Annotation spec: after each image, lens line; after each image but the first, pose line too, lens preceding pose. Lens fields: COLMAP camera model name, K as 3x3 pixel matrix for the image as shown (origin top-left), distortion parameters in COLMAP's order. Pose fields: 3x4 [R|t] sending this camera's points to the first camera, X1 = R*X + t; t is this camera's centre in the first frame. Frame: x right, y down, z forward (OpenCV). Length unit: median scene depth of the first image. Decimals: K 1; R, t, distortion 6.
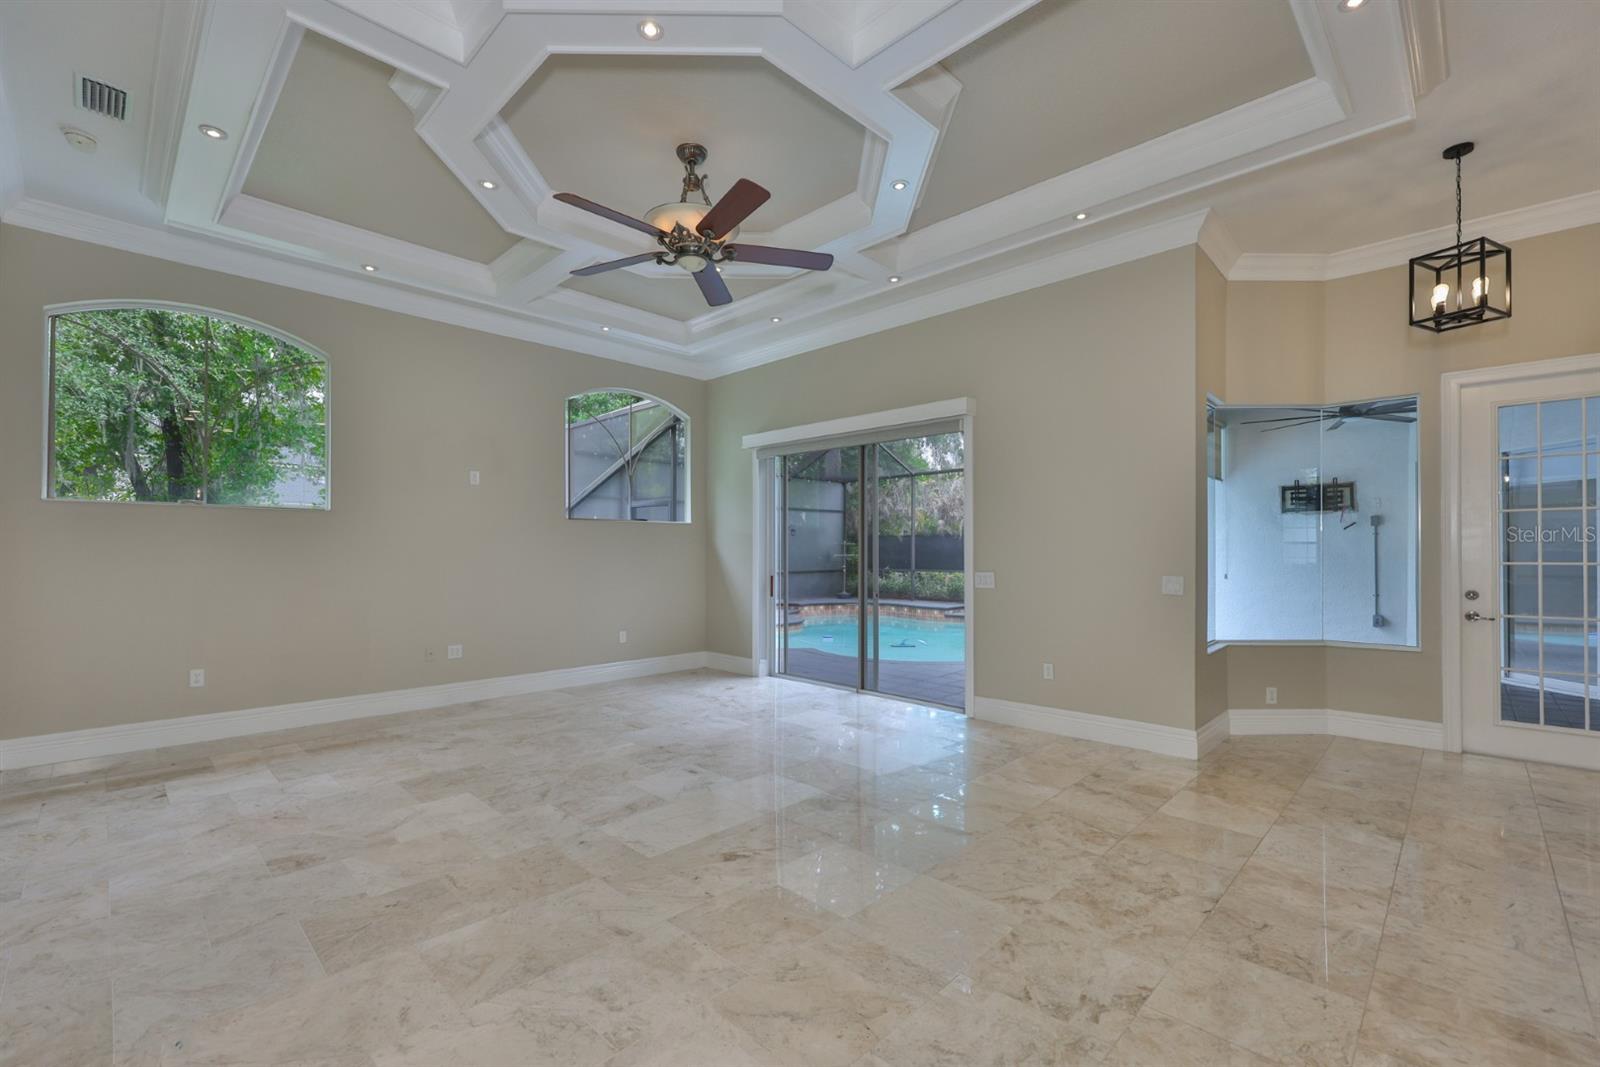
lens RADIAL K [[684.2, 0, 810.0], [0, 684.2, 537.9], [0, 0, 1]] dist [-0.000614, 0.000220]
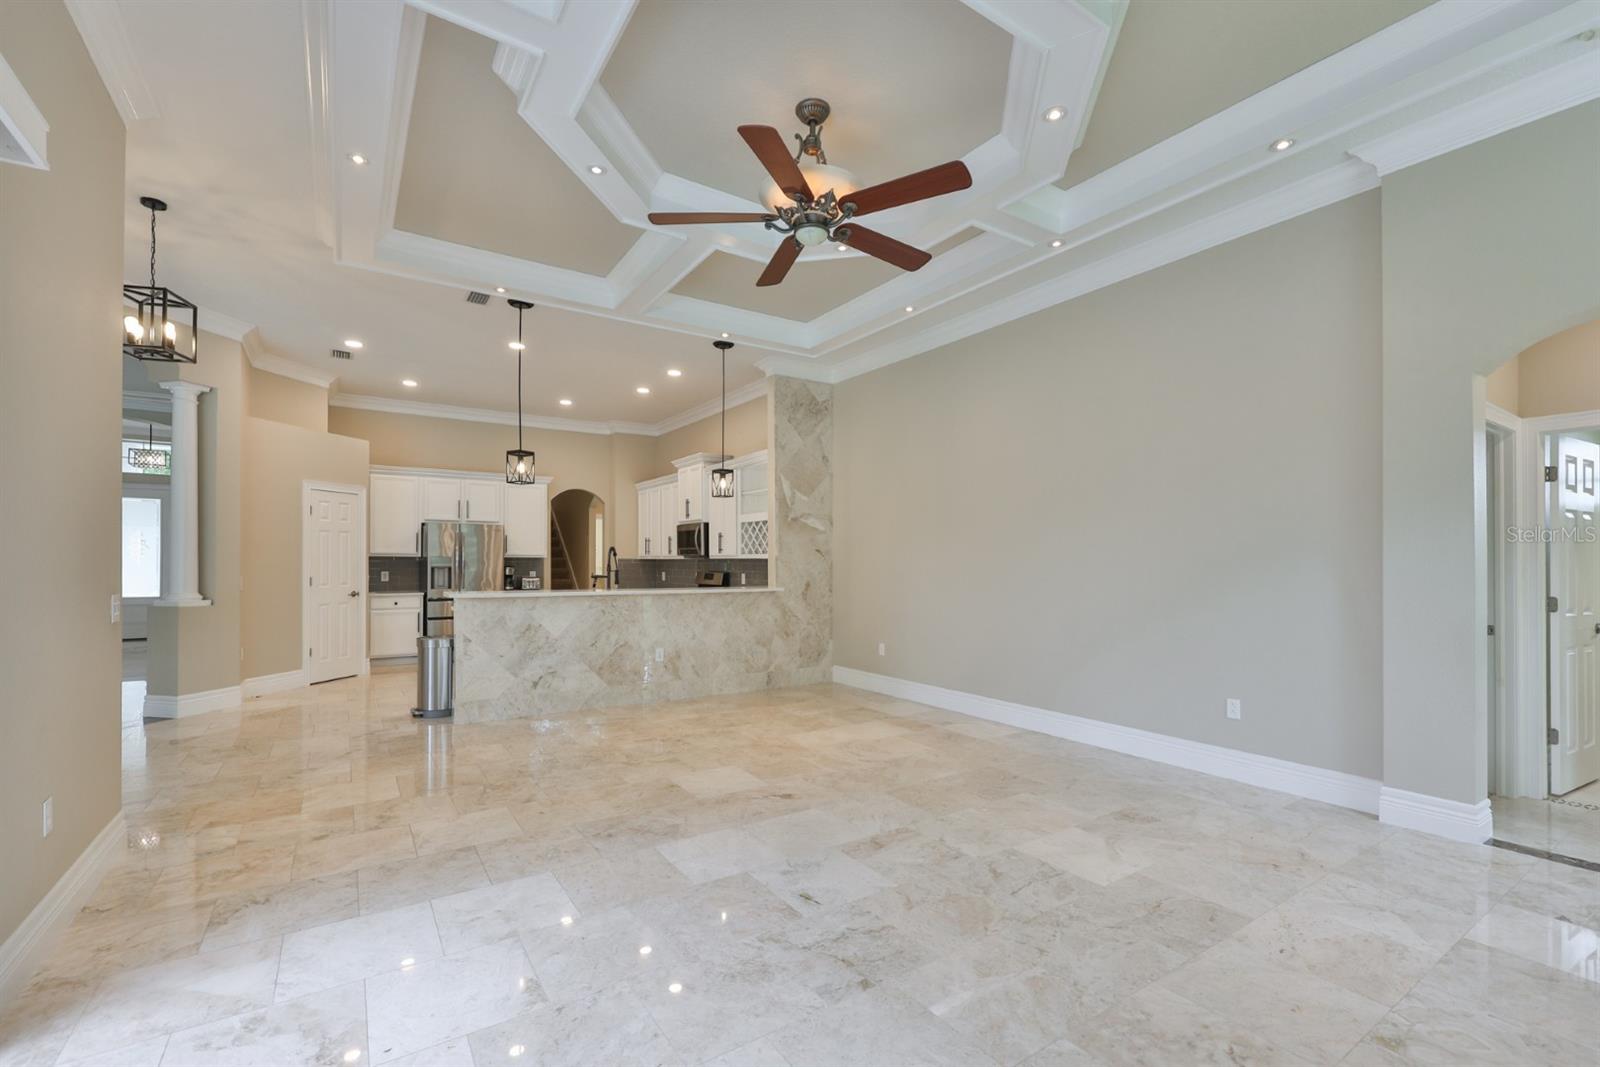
lens RADIAL K [[706.3, 0, 791.2], [0, 706.3, 561.1], [0, 0, 1]] dist [-0.002351, 0.000014]
pose [[-0.973160, -0.002935, 0.230110, -0.371450], [-0.008171, 0.999729, -0.021801, 0.039304], [-0.229984, -0.023096, -0.972920, 1.983592]]
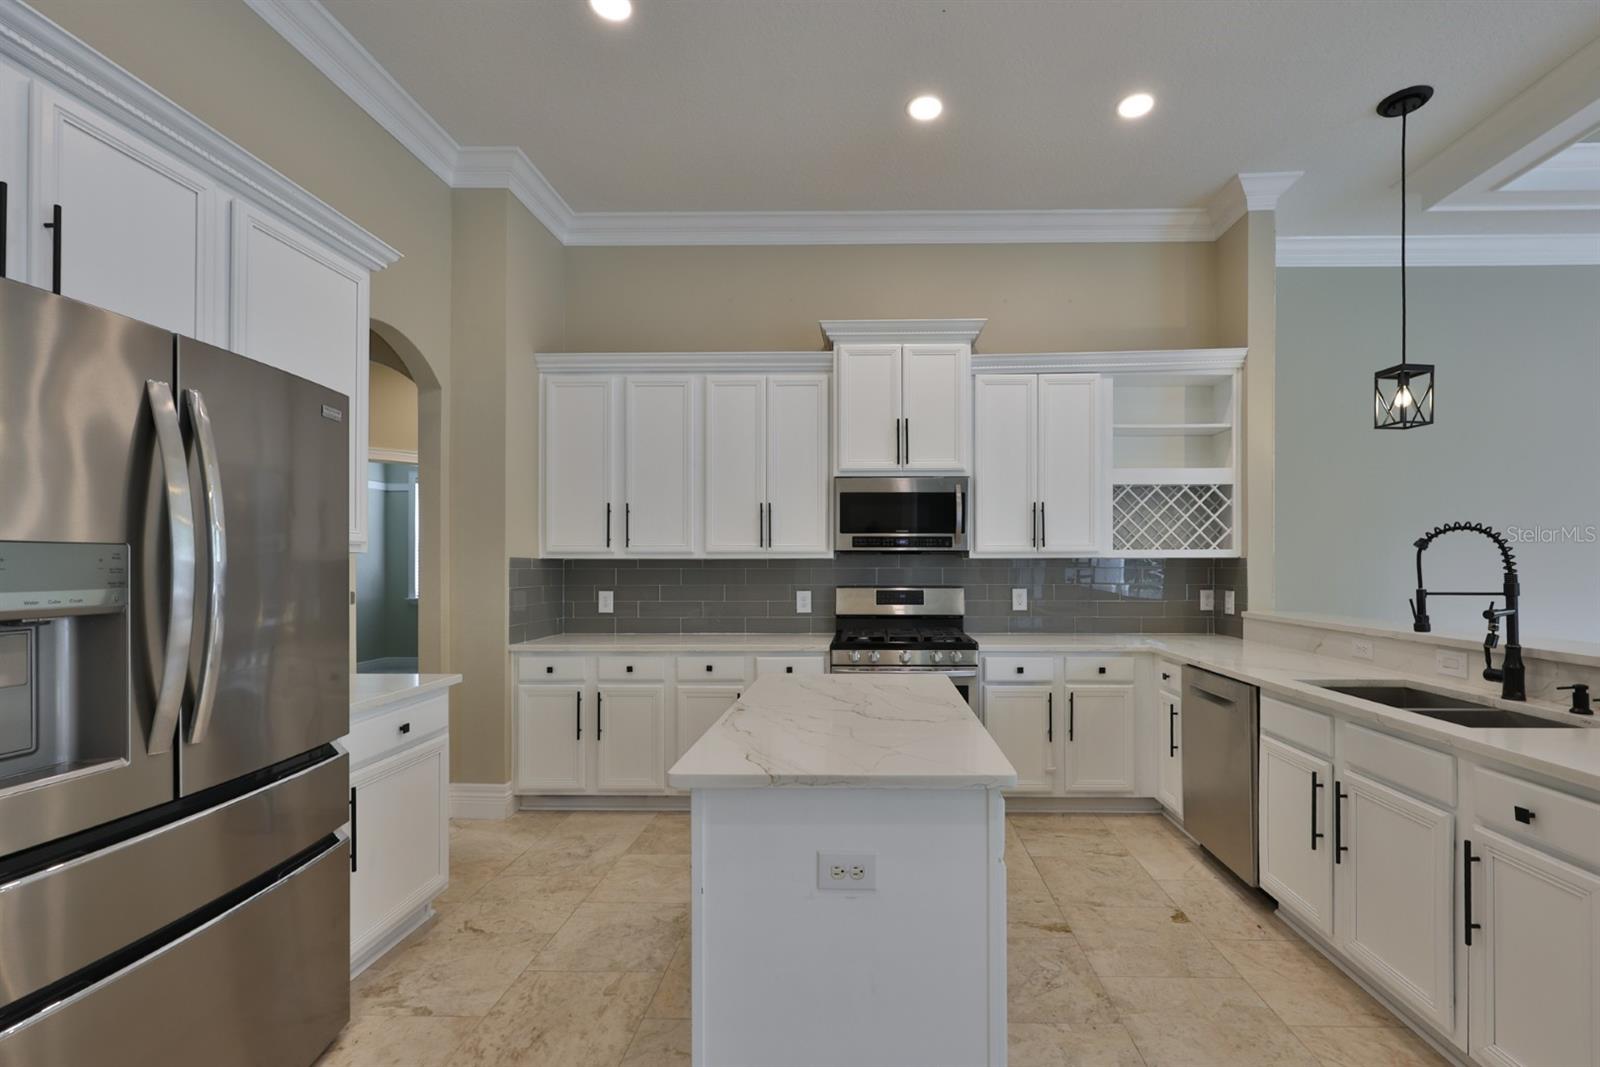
lens RADIAL K [[703.3, 0, 862.4], [0, 703.3, 562.4], [0, 0, 1]] dist [-0.002182, 0.000099]
pose [[-0.720469, -0.000228, -0.693487, 1.430861], [0.016141, 0.999724, -0.017097, 0.001515], [0.693299, -0.023512, -0.720266, 0.288145]]
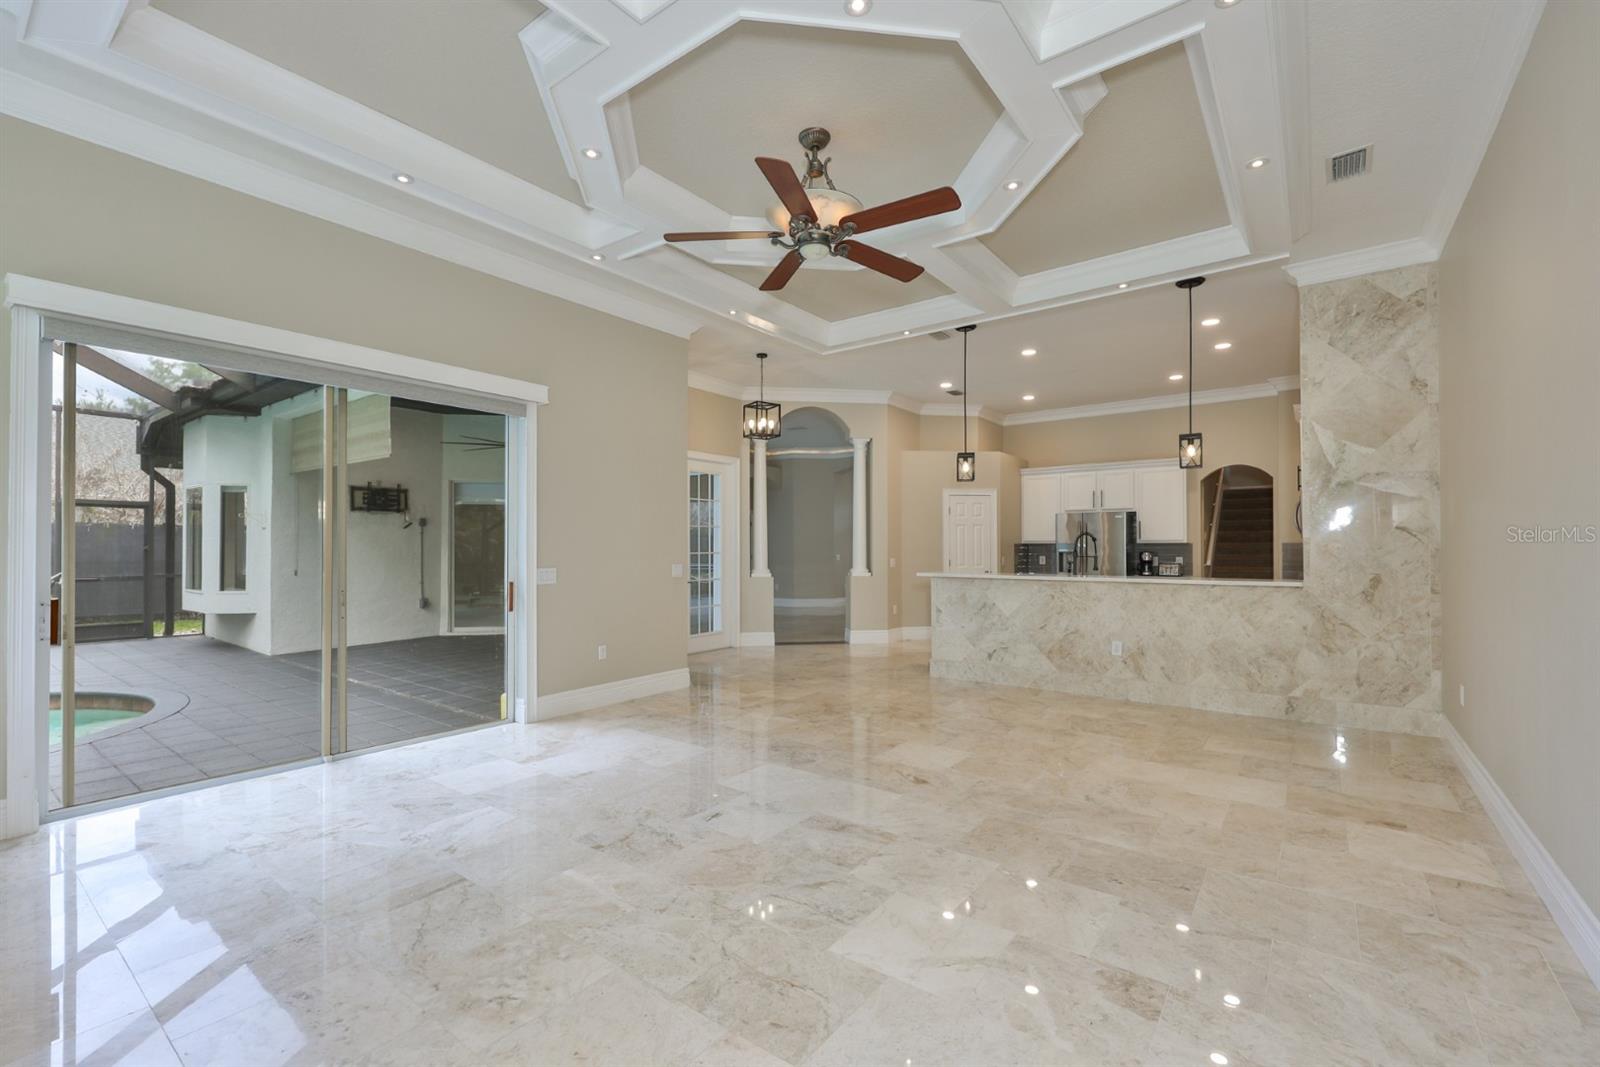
lens RADIAL K [[673.1, 0, 782.7], [0, 673.1, 542.0], [0, 0, 1]] dist [-0.002292, -0.000109]
pose [[-0.096327, 0.008562, 0.995313, -1.173459], [-0.018922, 0.999767, -0.010432, 0.023289], [-0.995170, -0.019838, -0.096143, 1.191155]]
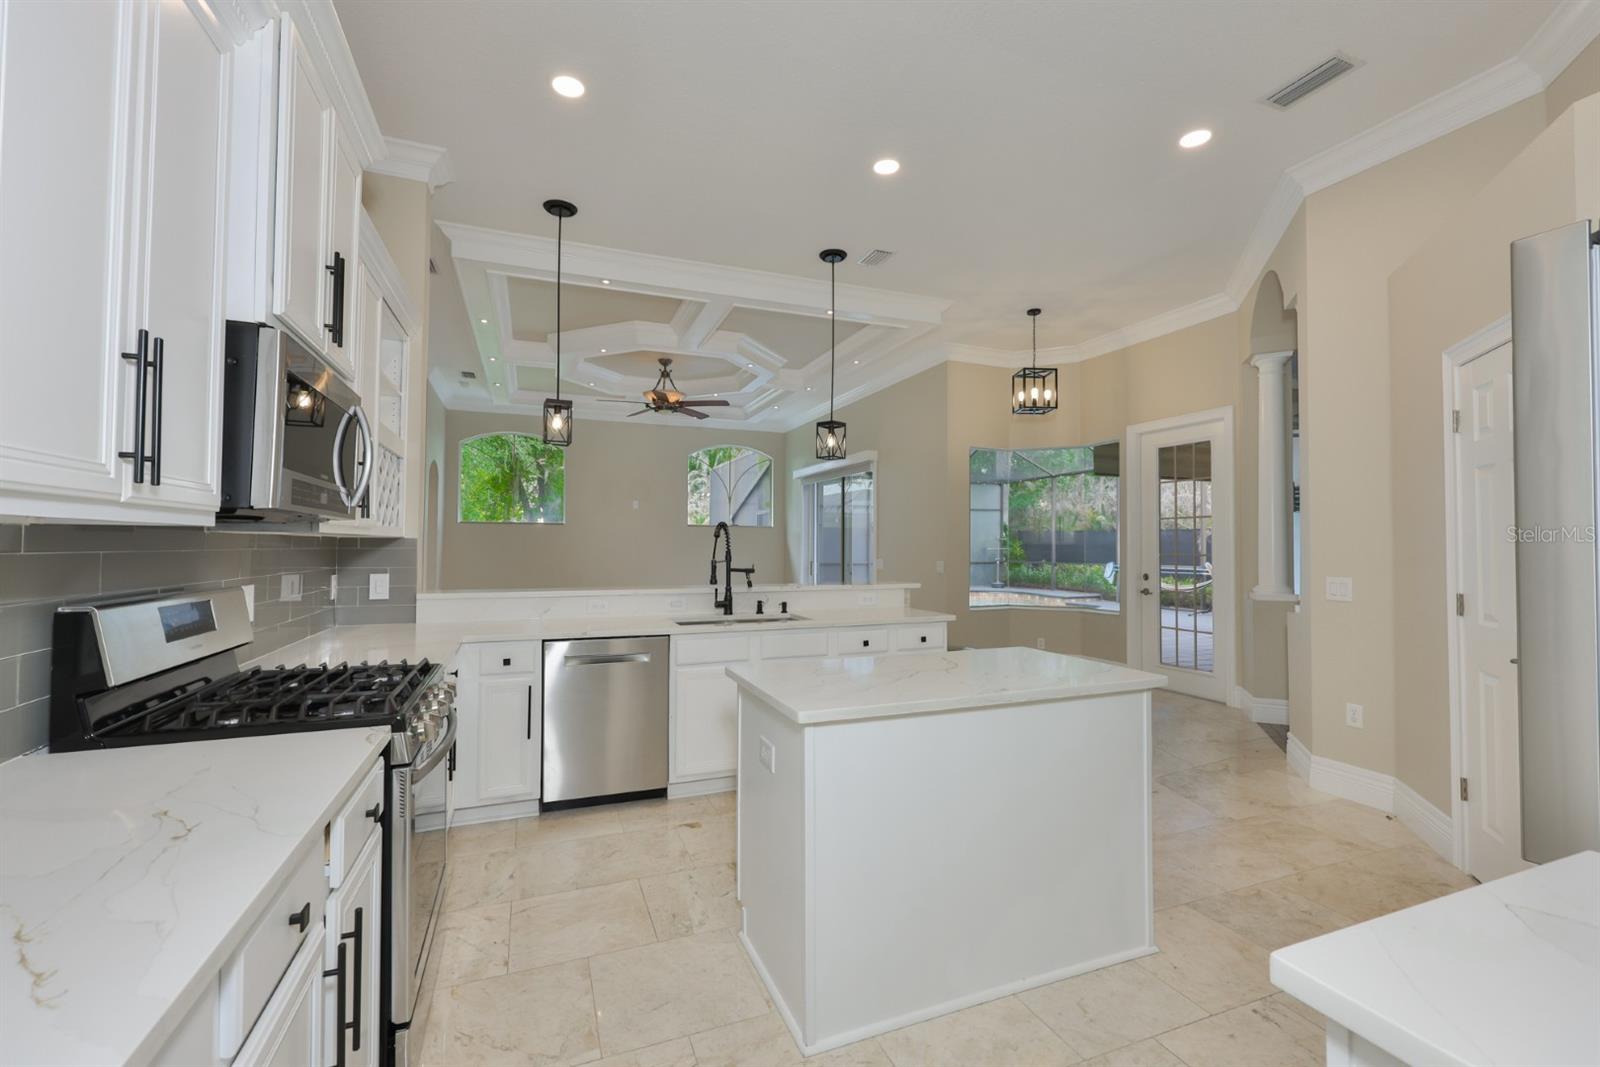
lens RADIAL K [[684.2, 0, 810.0], [0, 684.2, 537.9], [0, 0, 1]] dist [-0.000614, 0.000220]
pose [[0.914215, -0.000904, -0.405229, 1.174699], [0.004876, 0.999950, 0.008771, -0.021012], [0.405201, -0.009994, 0.914173, -0.816784]]
